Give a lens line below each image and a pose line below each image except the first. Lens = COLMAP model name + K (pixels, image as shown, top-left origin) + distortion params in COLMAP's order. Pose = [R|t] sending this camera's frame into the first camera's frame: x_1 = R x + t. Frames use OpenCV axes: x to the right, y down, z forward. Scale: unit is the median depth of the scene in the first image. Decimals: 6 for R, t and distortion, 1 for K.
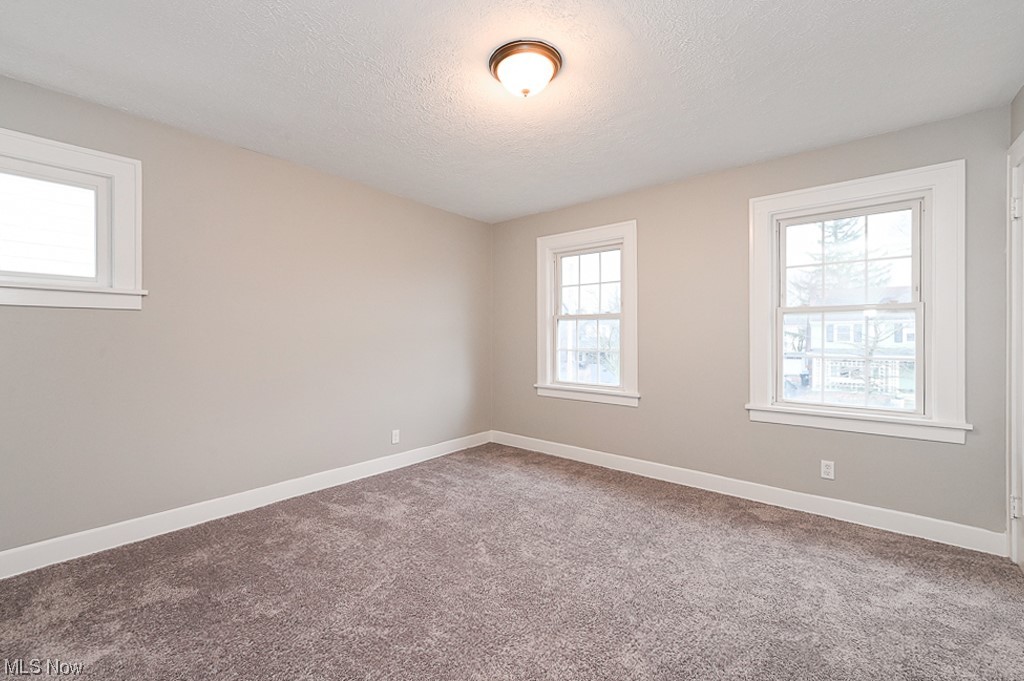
lens RADIAL K [[409.7, 0, 508.4], [0, 409.7, 341.1], [0, 0, 1]] dist [-0.026272, -0.000108]
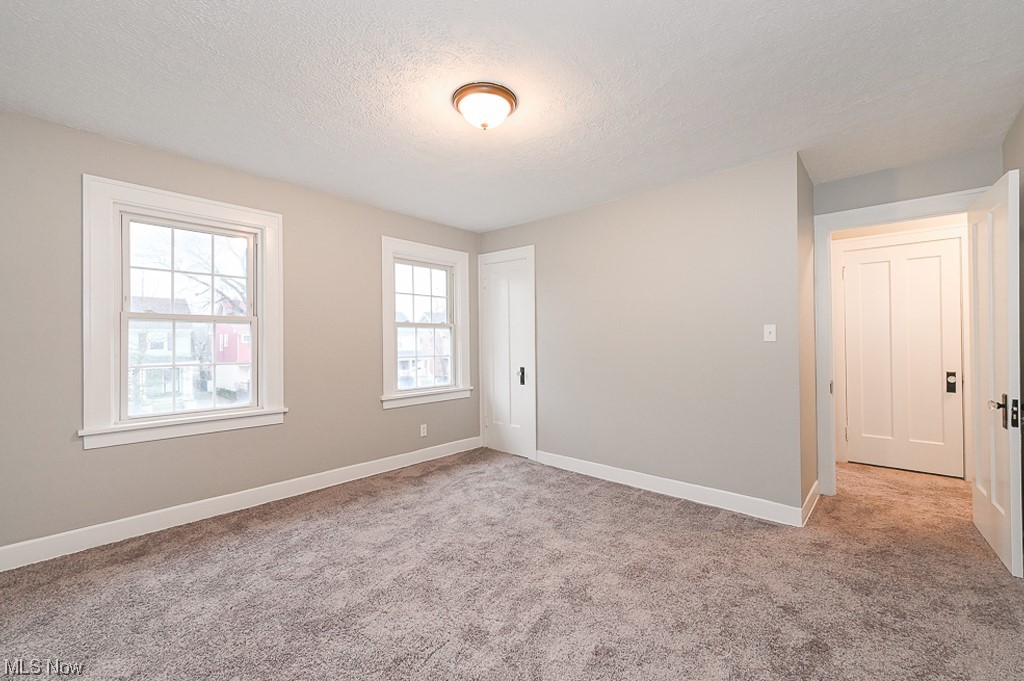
lens RADIAL K [[409.7, 0, 508.4], [0, 409.7, 341.1], [0, 0, 1]] dist [-0.026272, -0.000108]
pose [[0.026308, 0.001254, 0.999653, -0.677147], [0.018484, 0.999828, -0.001741, -0.008923], [-0.999483, 0.018524, 0.026280, 0.574304]]
